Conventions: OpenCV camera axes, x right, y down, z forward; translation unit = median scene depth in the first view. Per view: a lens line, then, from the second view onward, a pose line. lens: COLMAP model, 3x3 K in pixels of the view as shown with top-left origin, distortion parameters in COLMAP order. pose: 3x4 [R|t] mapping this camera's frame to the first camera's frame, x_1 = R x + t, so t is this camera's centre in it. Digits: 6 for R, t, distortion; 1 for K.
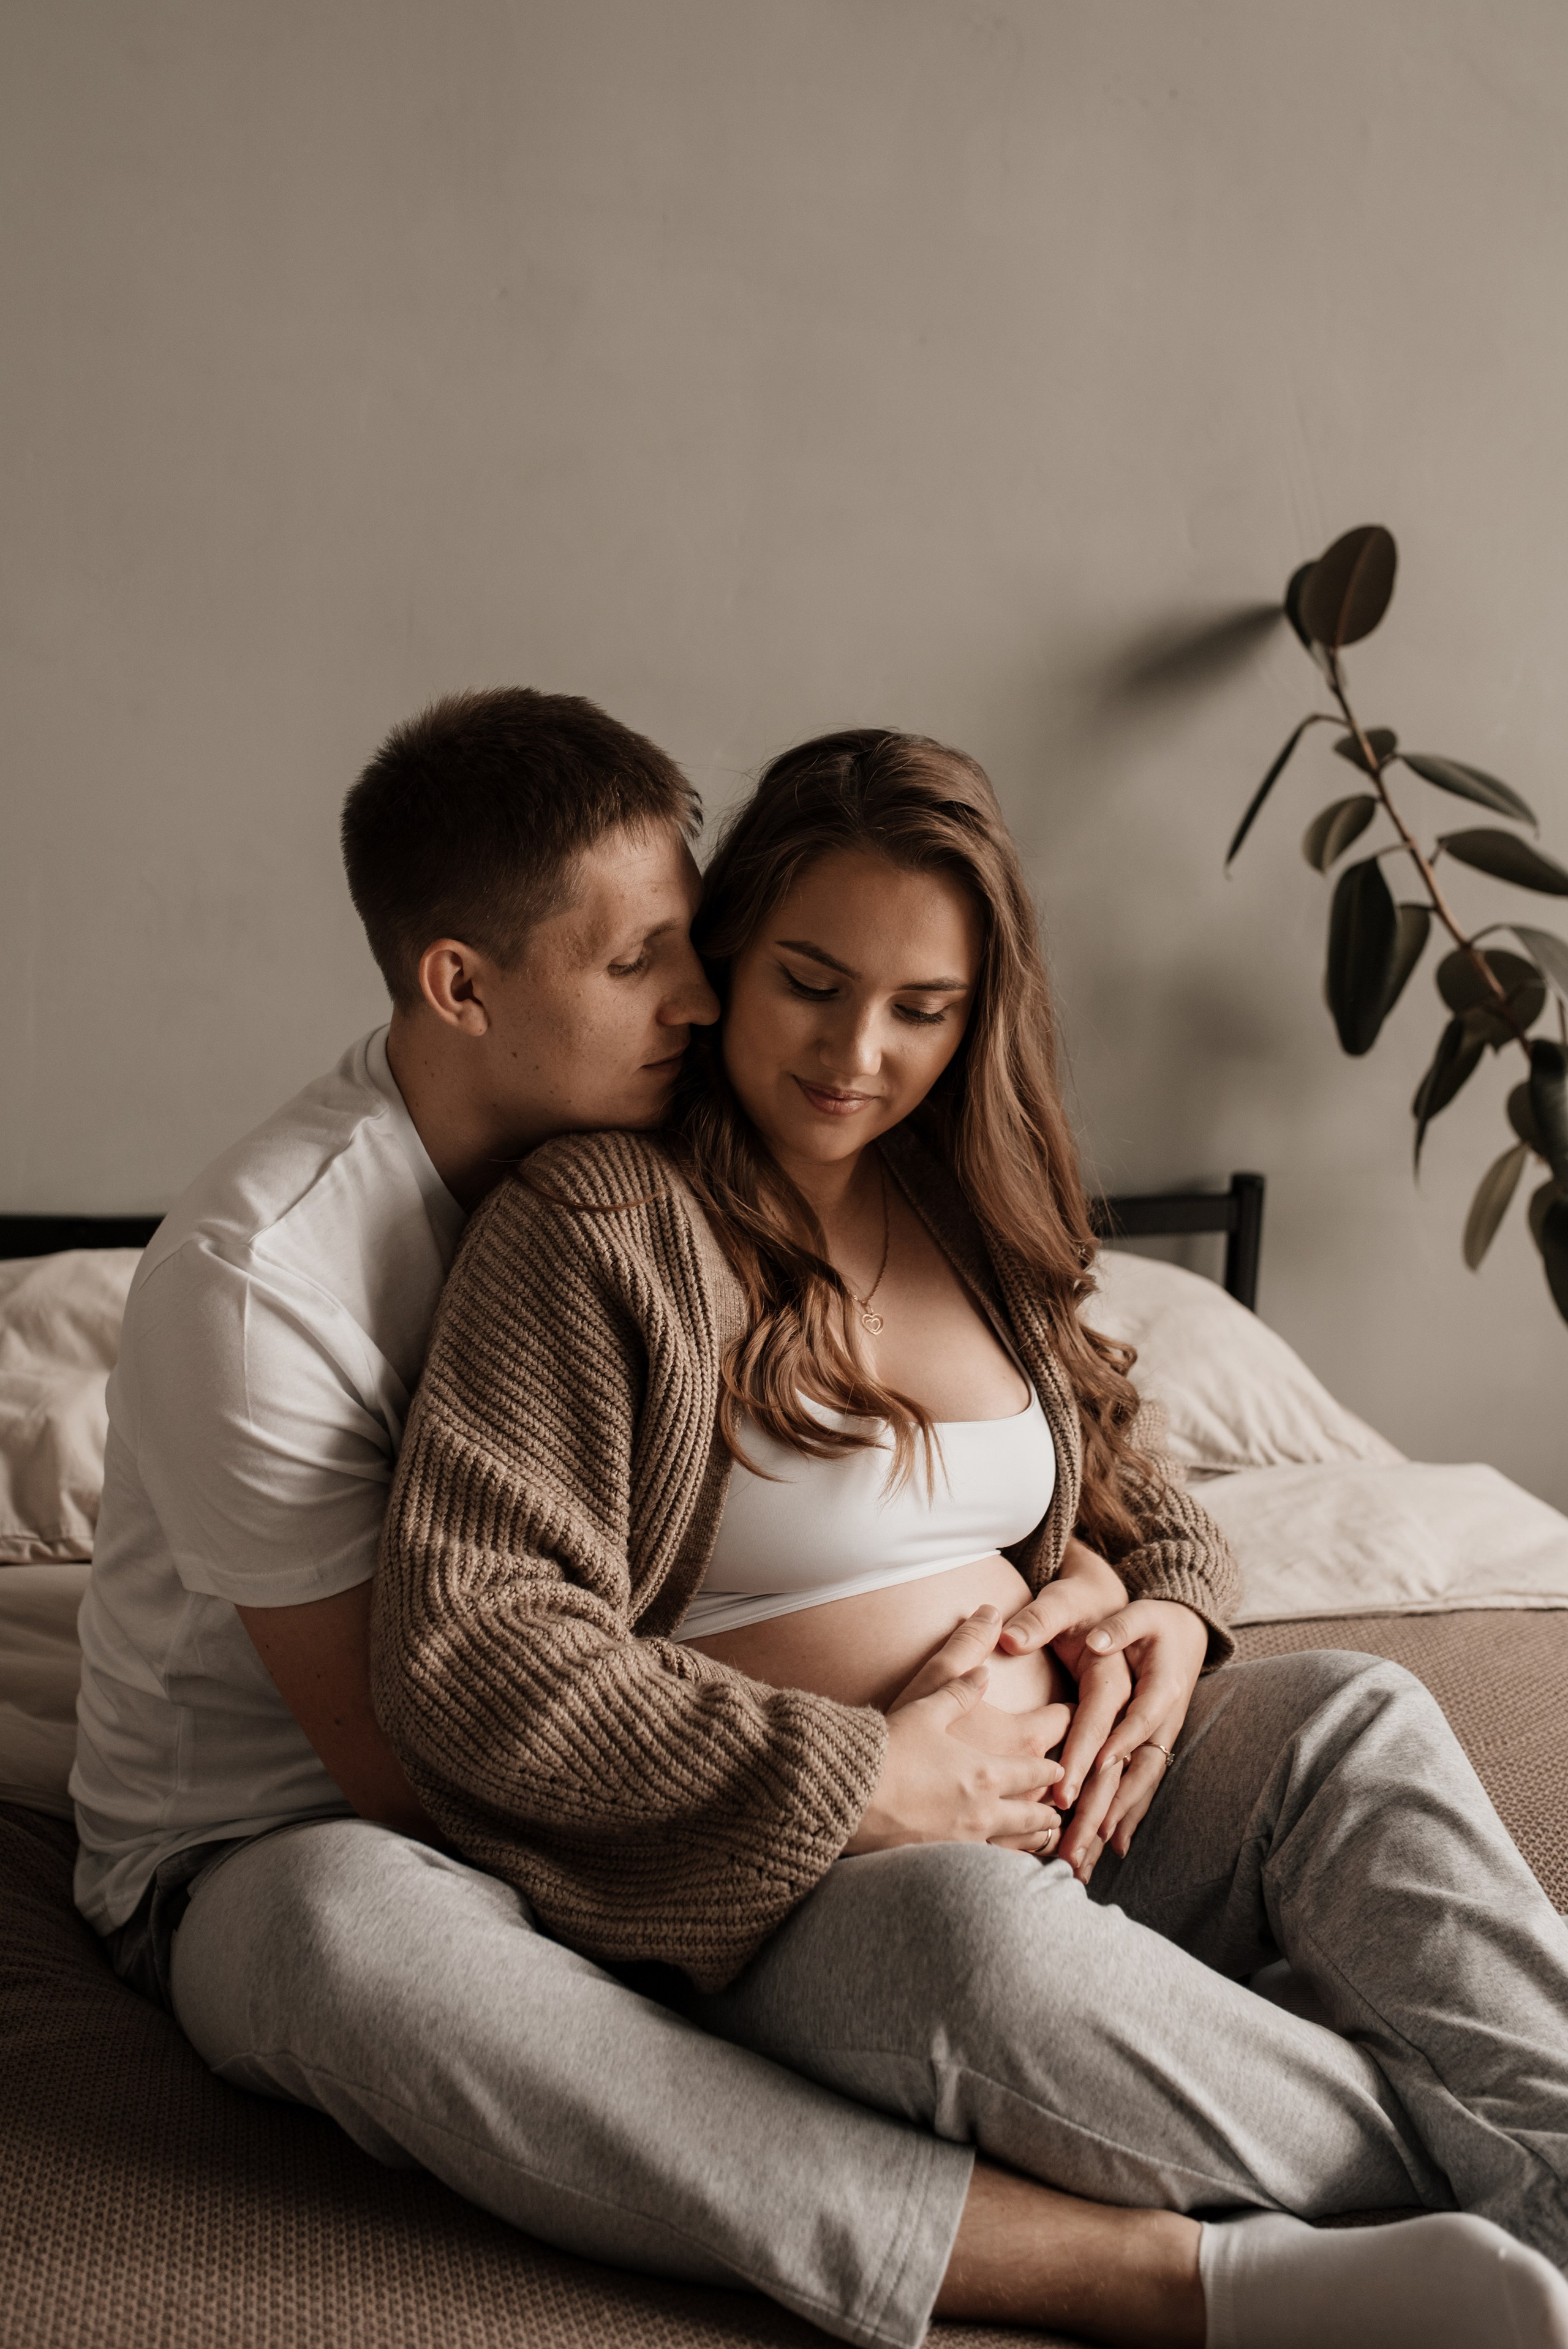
lens RADIAL K [[2265.2, 0, 784.8], [0, 2265.2, 1179.1], [0, 0, 1]] dist [0.199762, -0.382913]
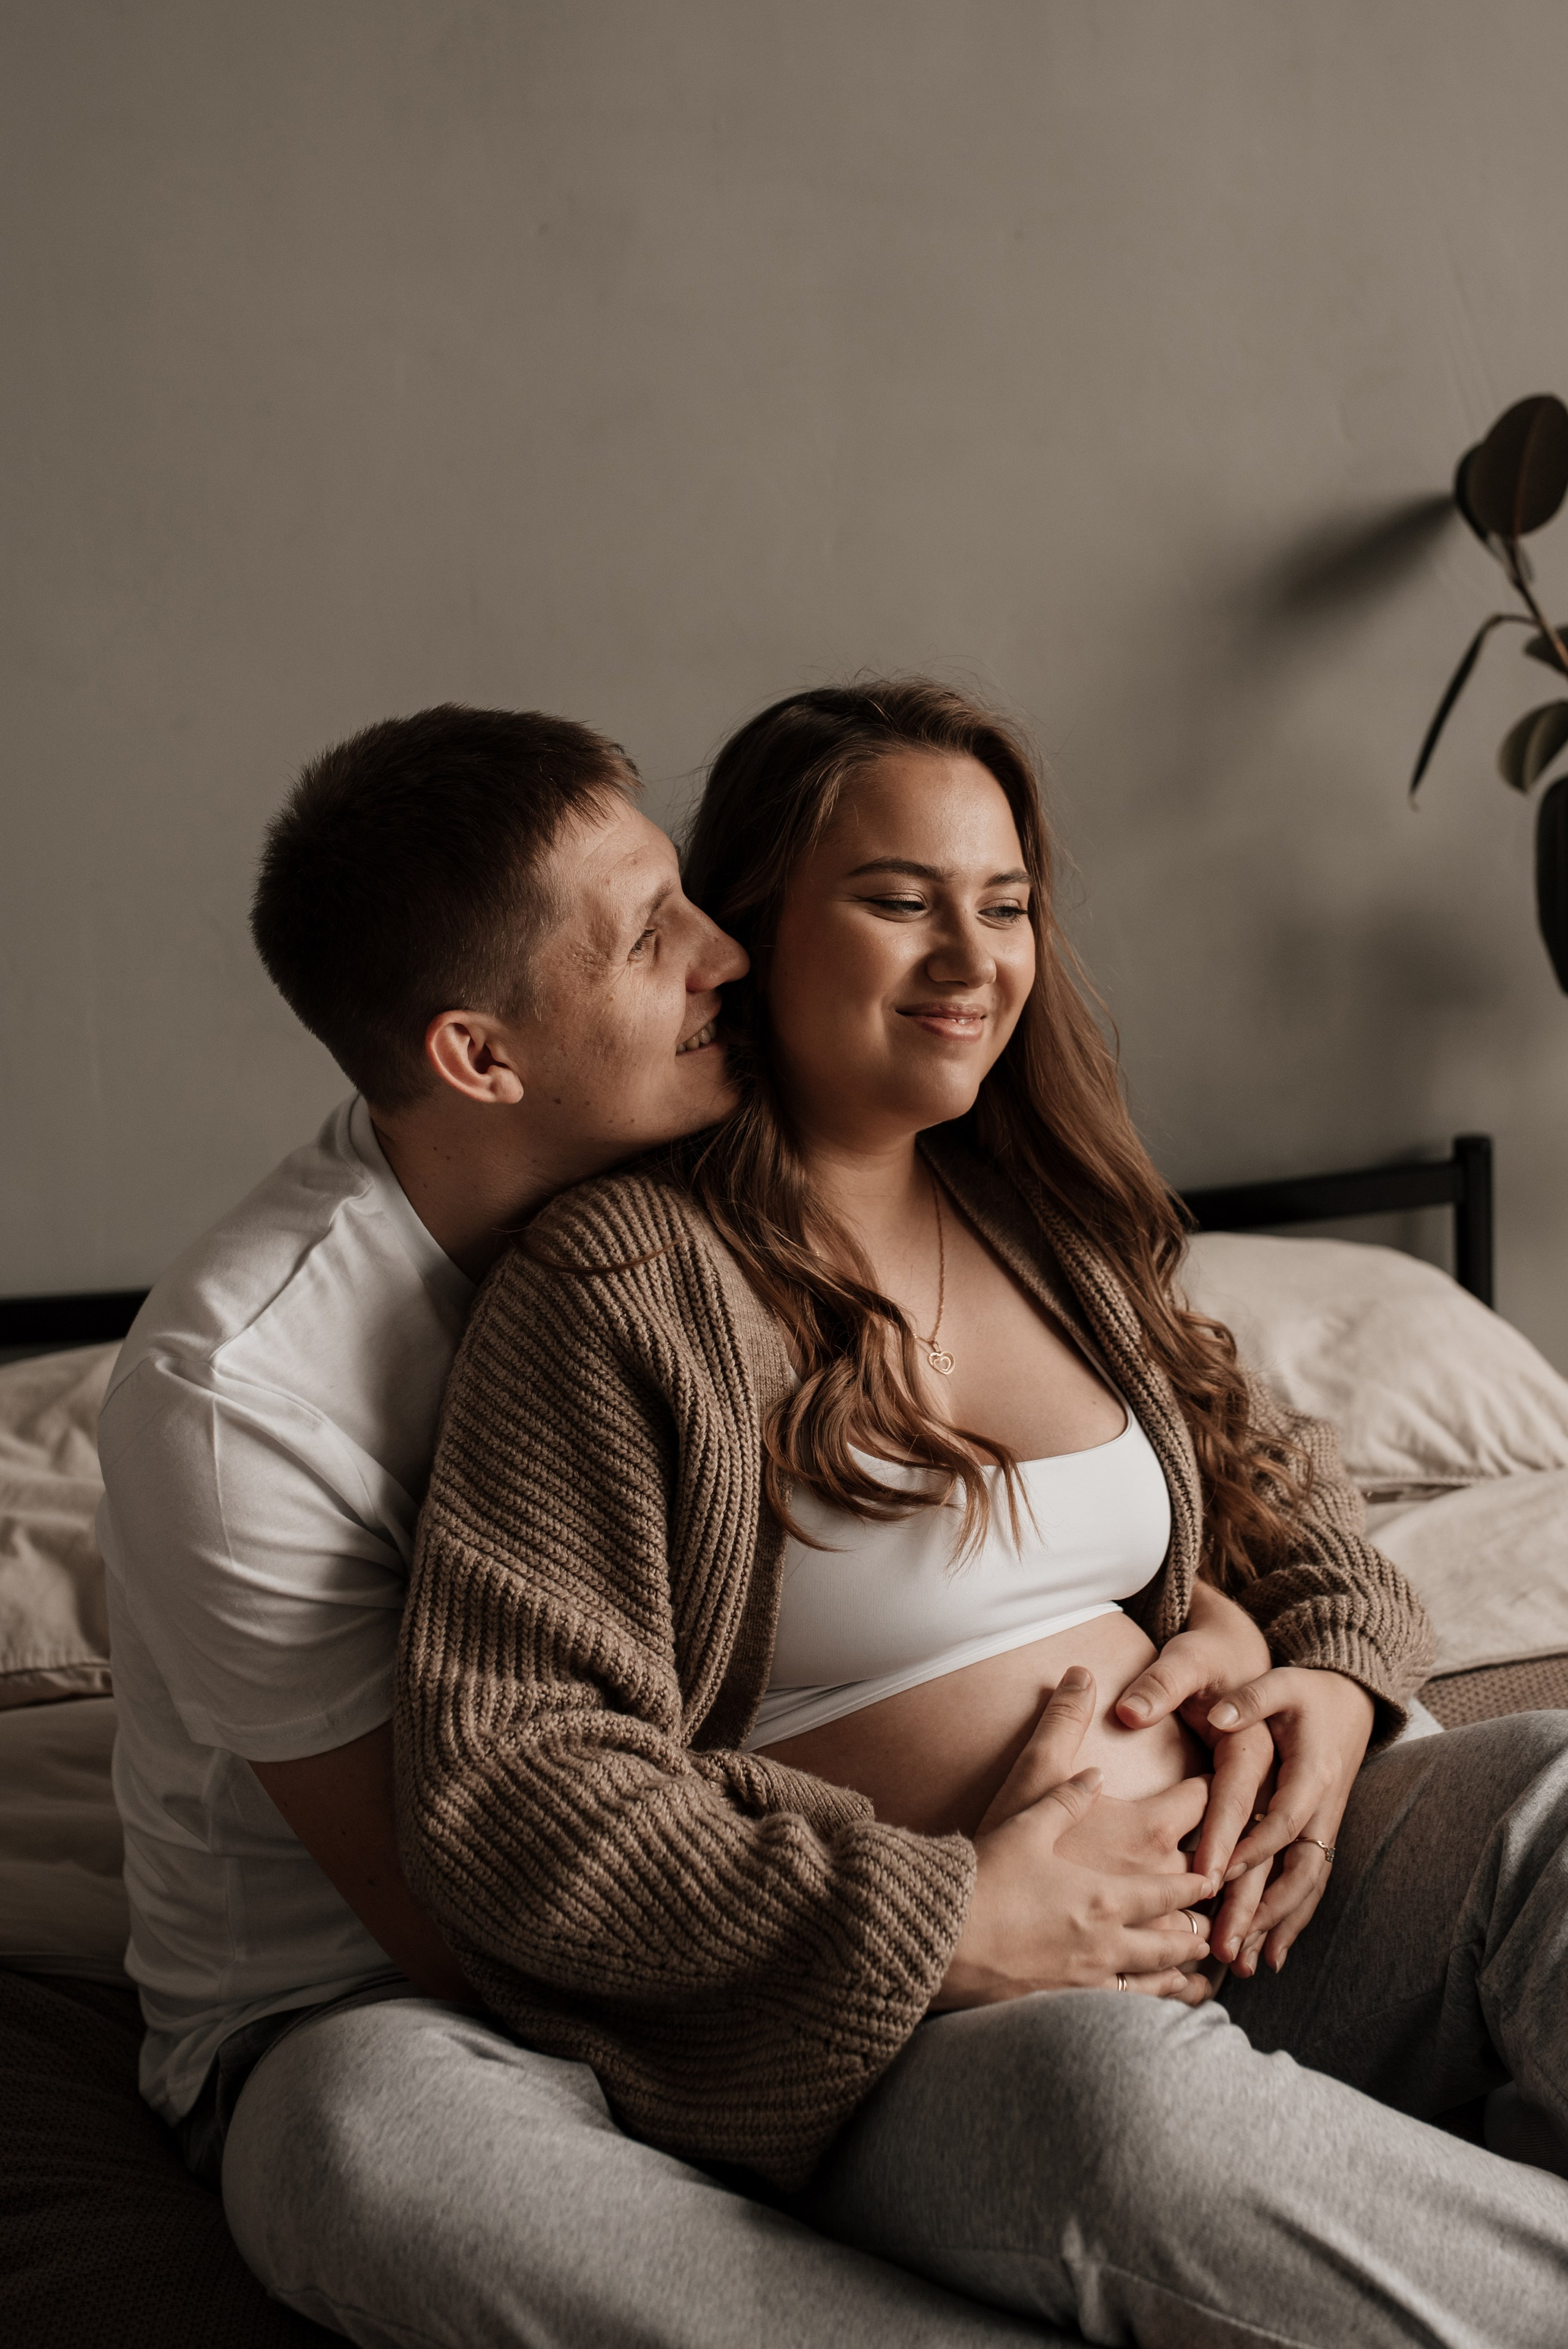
lens RADIAL K [[2265.2, 0, 784.8], [0, 2265.2, 1179.1], [0, 0, 1]] dist [0.199762, -0.382913]
pose [[0.981129, -0.121249, -0.150612, 0.124234], [0.118735, 0.992596, -0.025607, 0.009250], [0.152602, 0.007240, 0.988261, 0.156340]]
